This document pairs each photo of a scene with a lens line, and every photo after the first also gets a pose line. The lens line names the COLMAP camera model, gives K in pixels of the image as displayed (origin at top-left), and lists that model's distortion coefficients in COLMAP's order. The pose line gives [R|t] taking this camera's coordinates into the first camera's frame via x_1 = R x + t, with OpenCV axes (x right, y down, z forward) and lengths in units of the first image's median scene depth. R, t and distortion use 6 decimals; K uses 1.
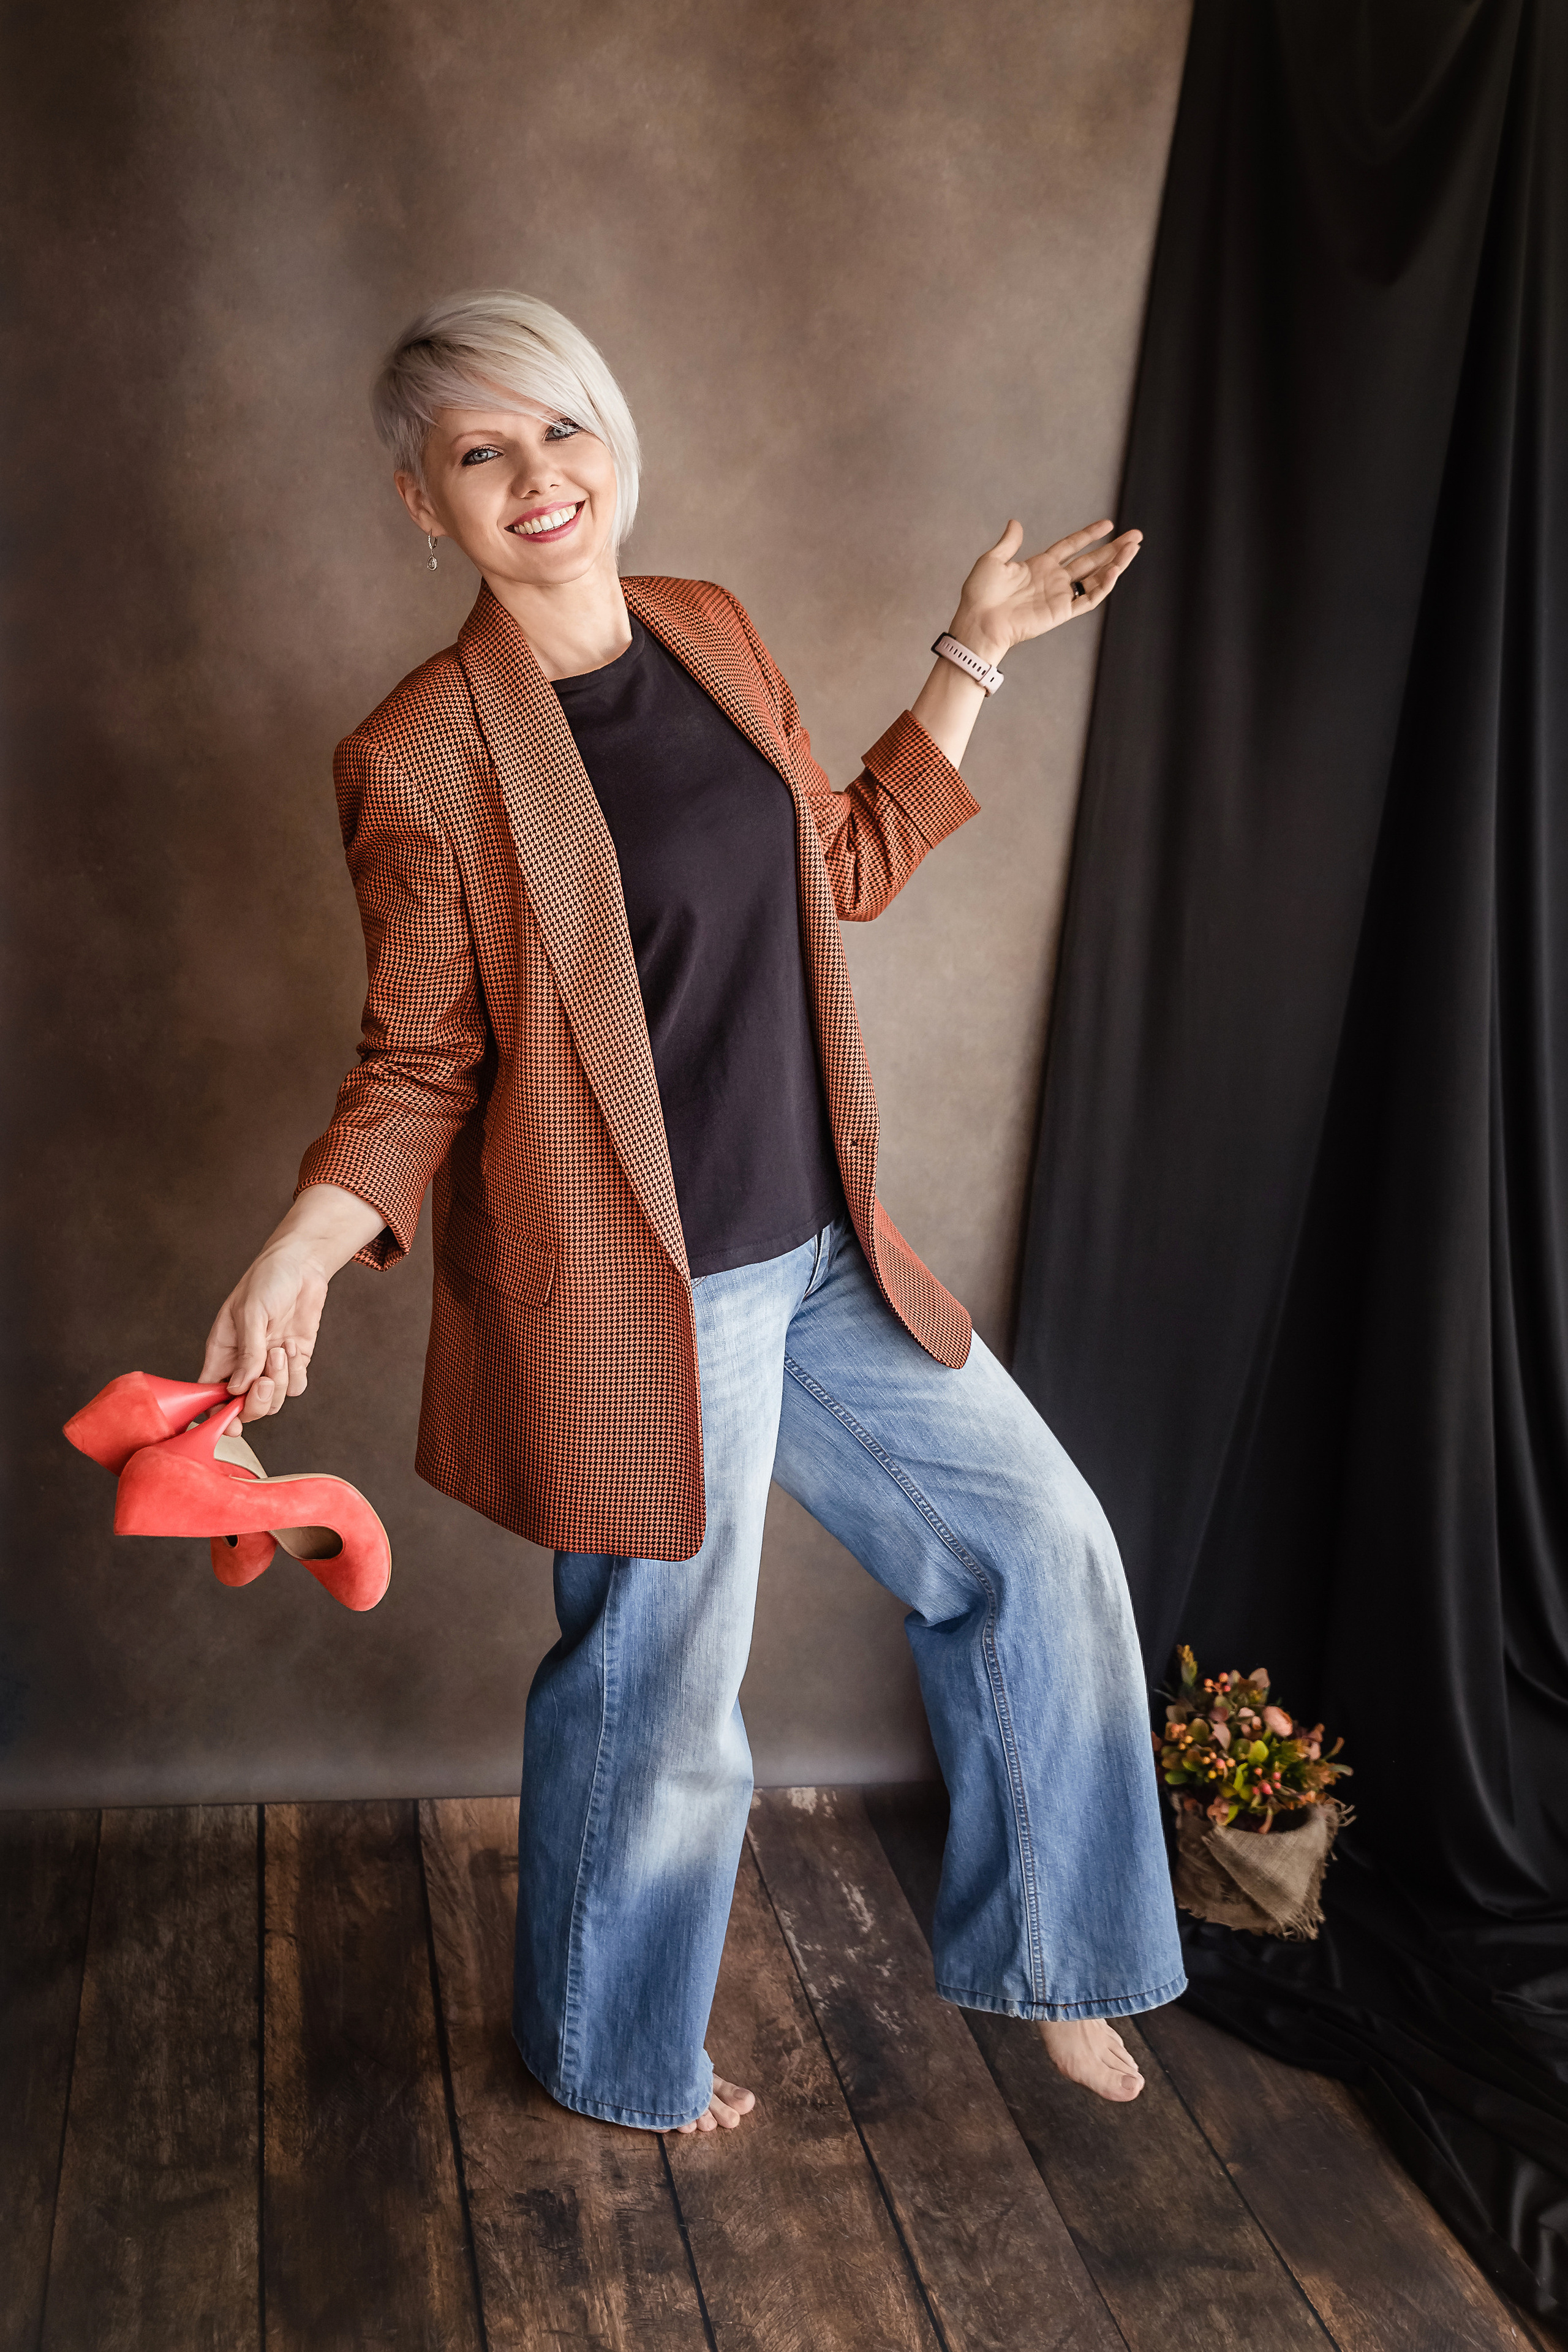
lens RADIAL K [[2512.2, 0, 775.1], [0, 2512.2, 1124.8], [0, 0, 1]] dist [-0.008616, 0.011329]
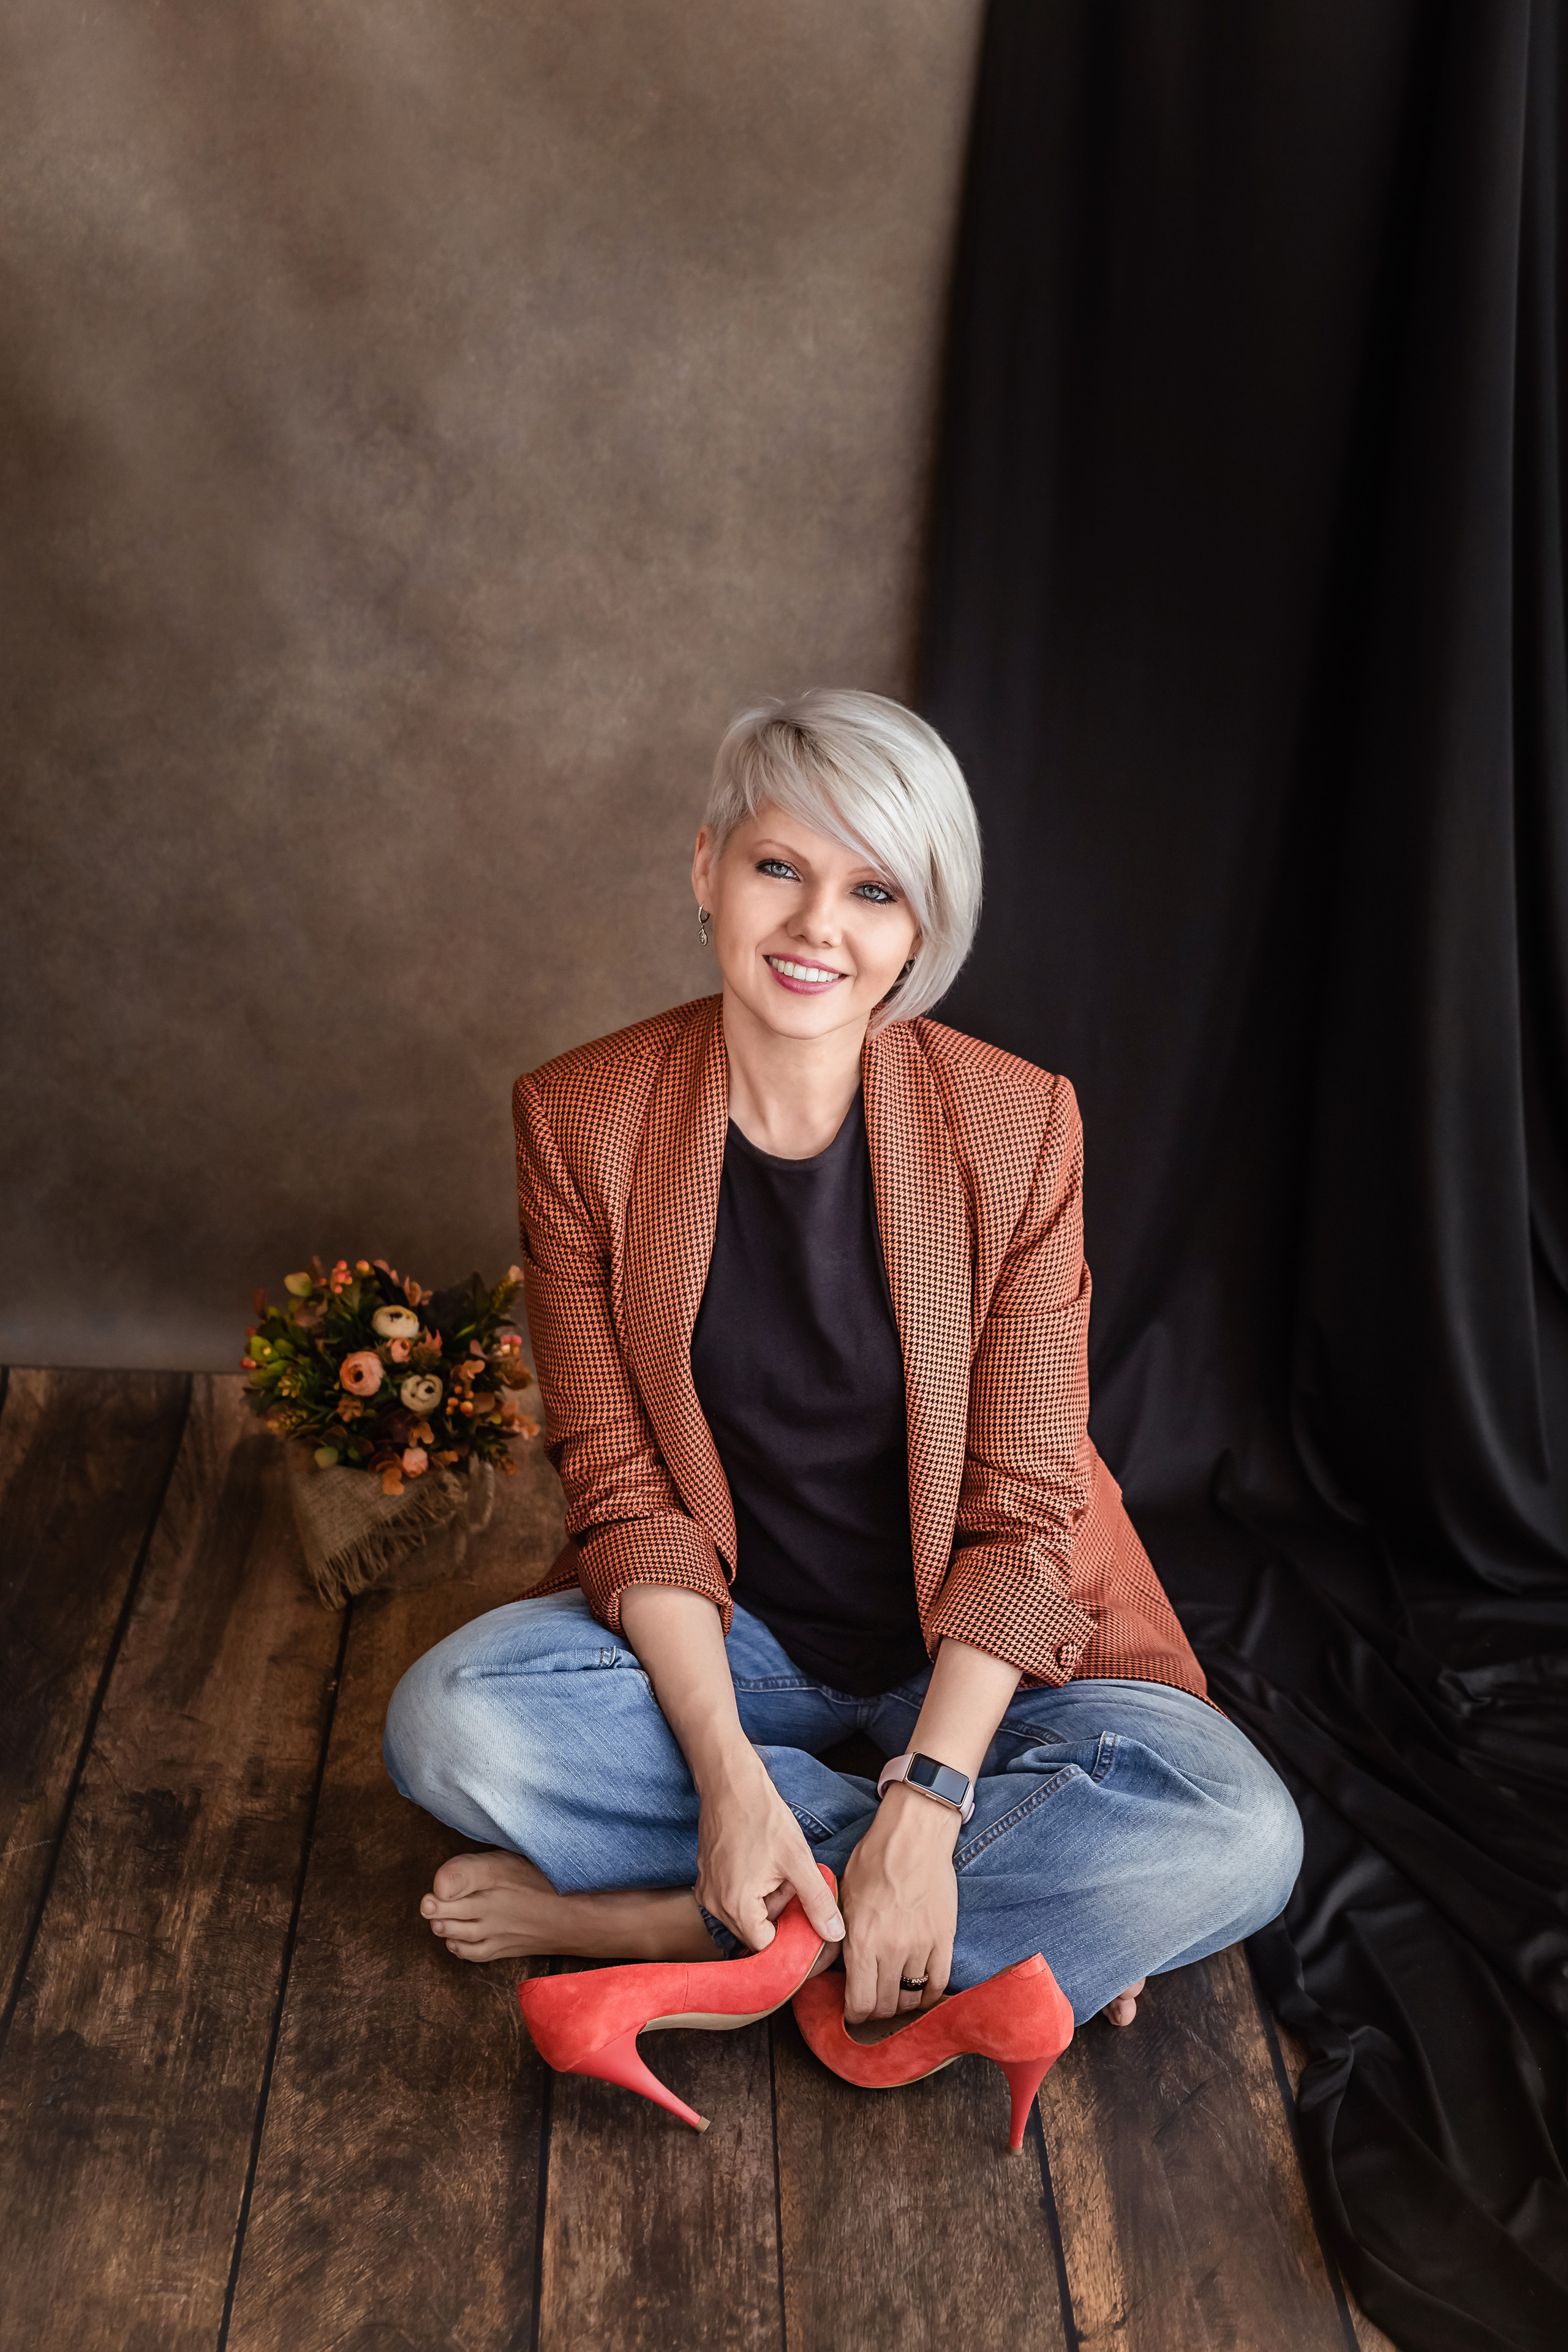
lens RADIAL K [[3417.1, 0, 780.5], [0, 3417.1, 1203.2], [0, 0, 1]] dist [-0.000244, -0.005730]
pose [[0.984929, 0.045106, -0.166971, 0.281490], [-0.016100, 0.985114, 0.171146, 0.020880], [0.172206, -0.165879, 0.970994, -0.062713]]
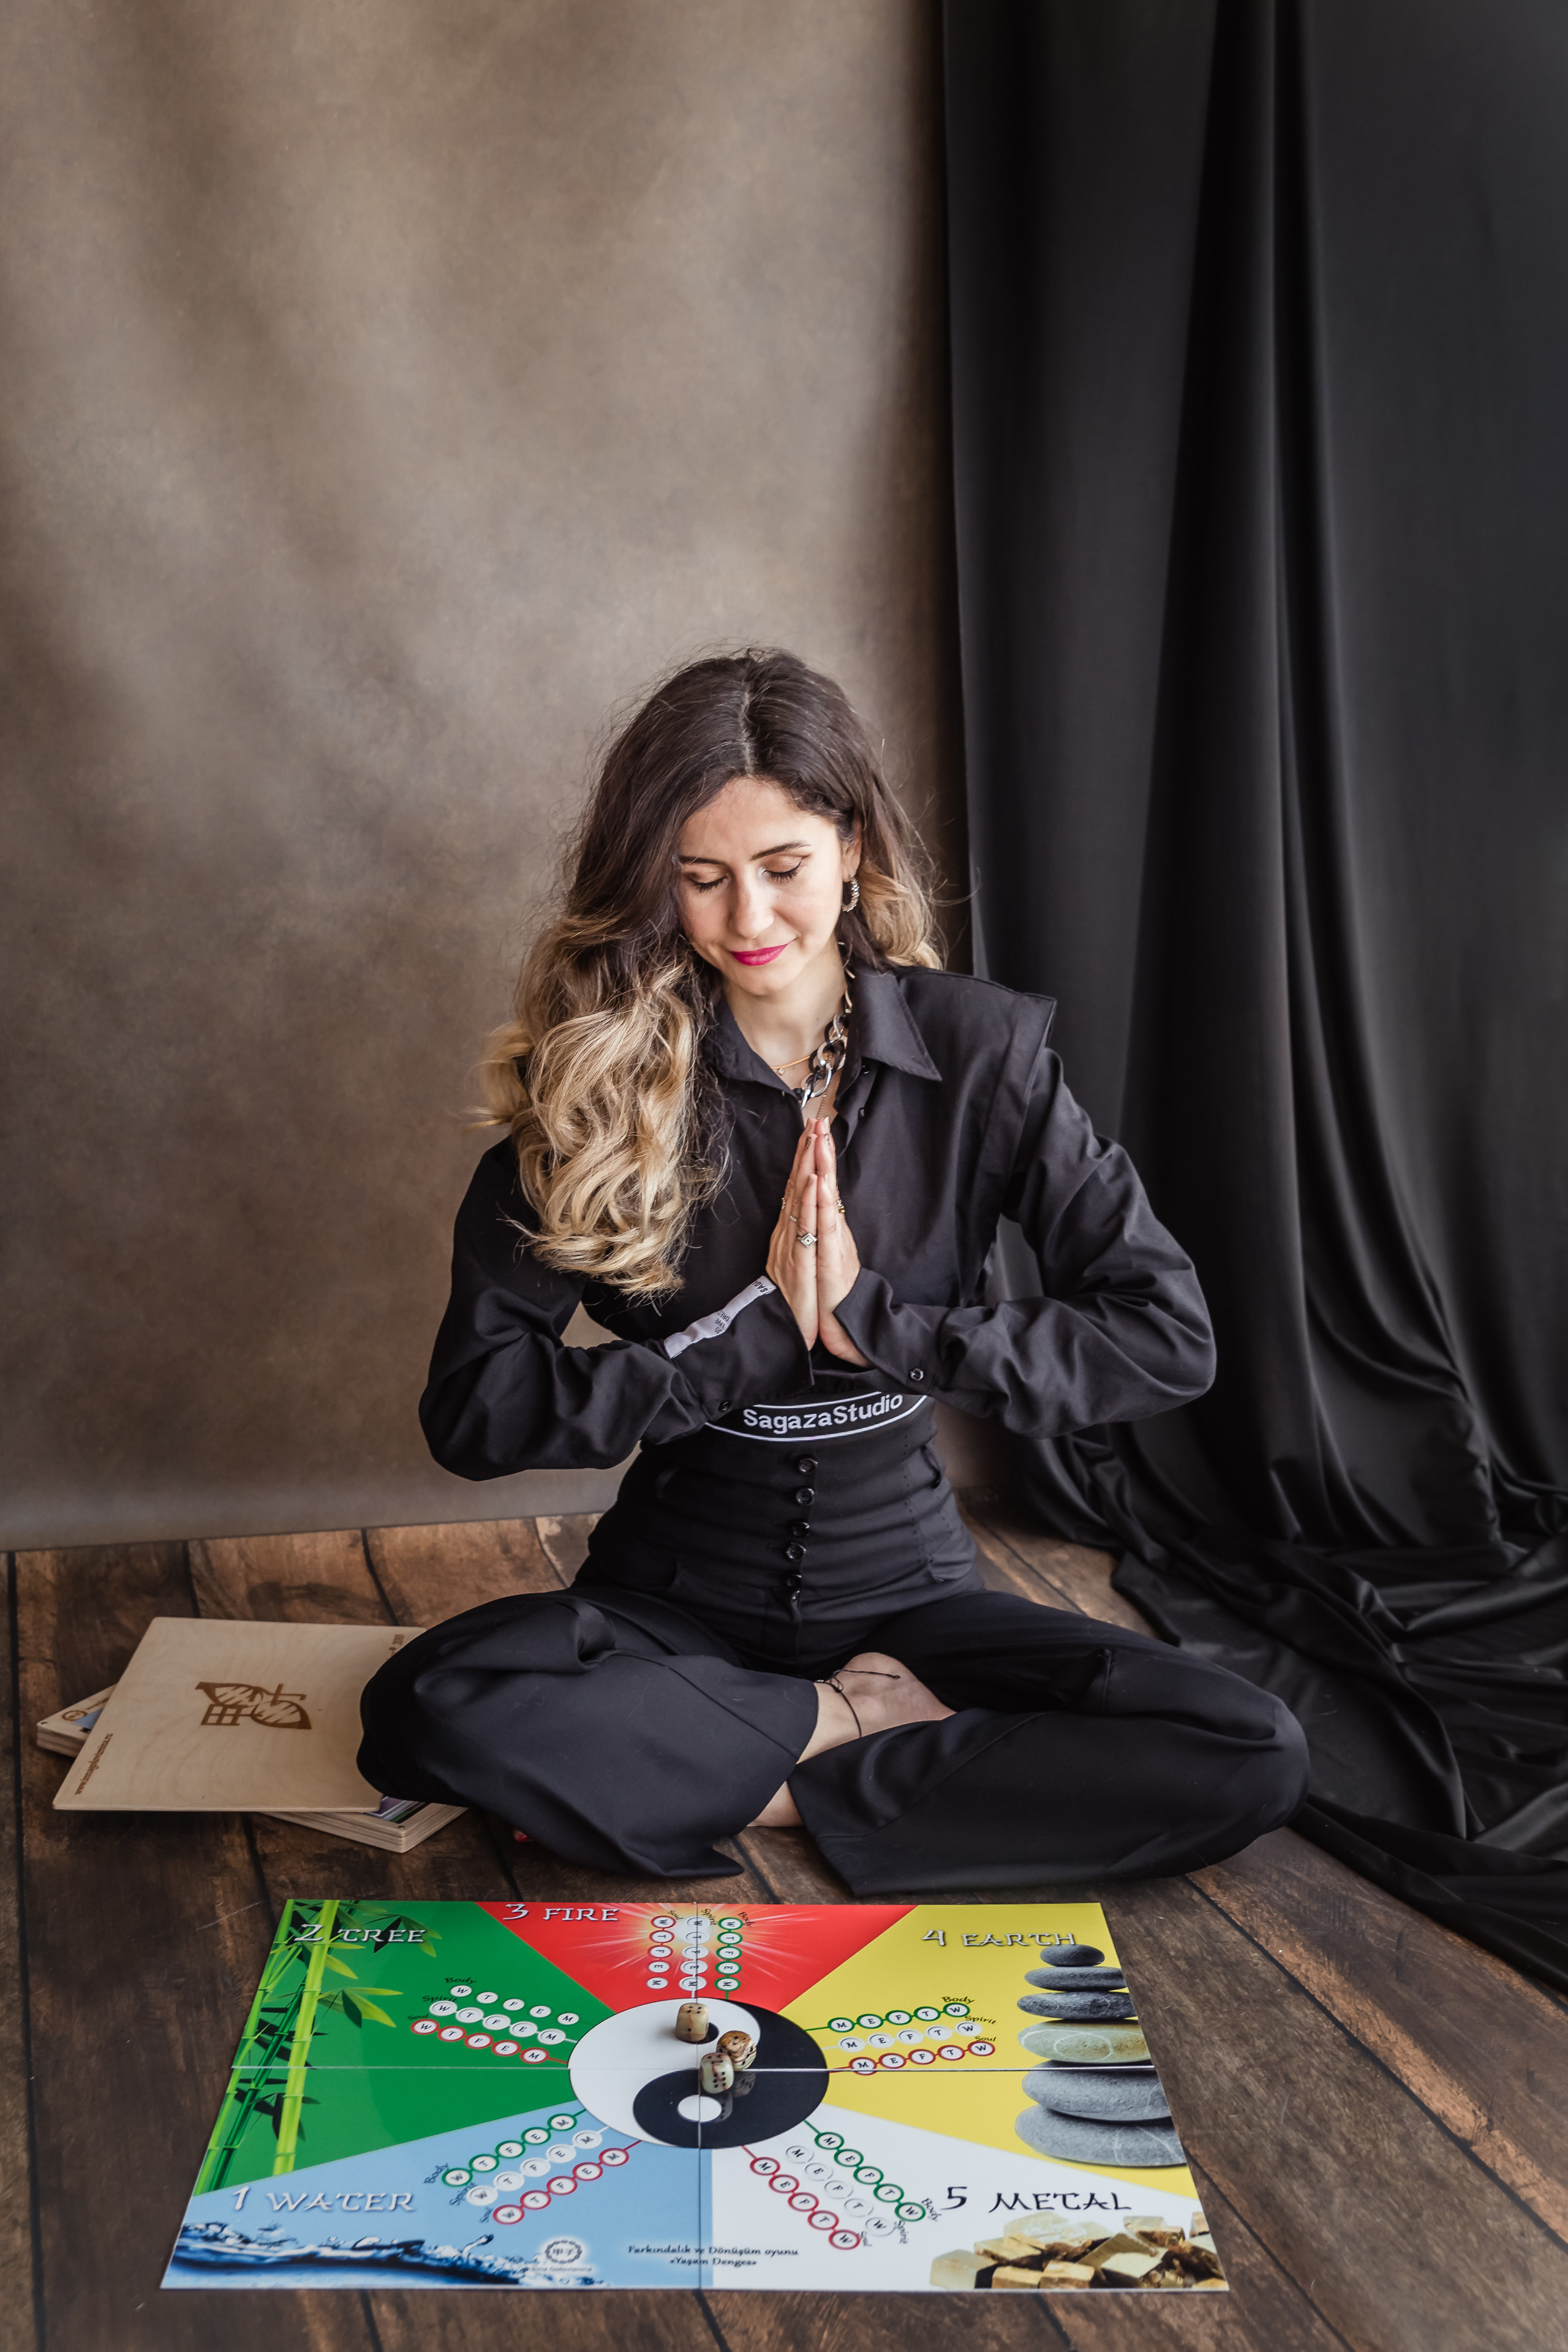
lens RADIAL K [[2379.5, 0, 810.9], [0, 2379.5, 1171.9], [0, 0, 1]] dist [0.004940, -0.010569]
pose [[0.991291, -0.048673, 0.122365, -0.019142], [0.051368, 0.998500, -0.018962, 0.194602], [-0.121259, 0.025083, 0.992304, 0.123794]]
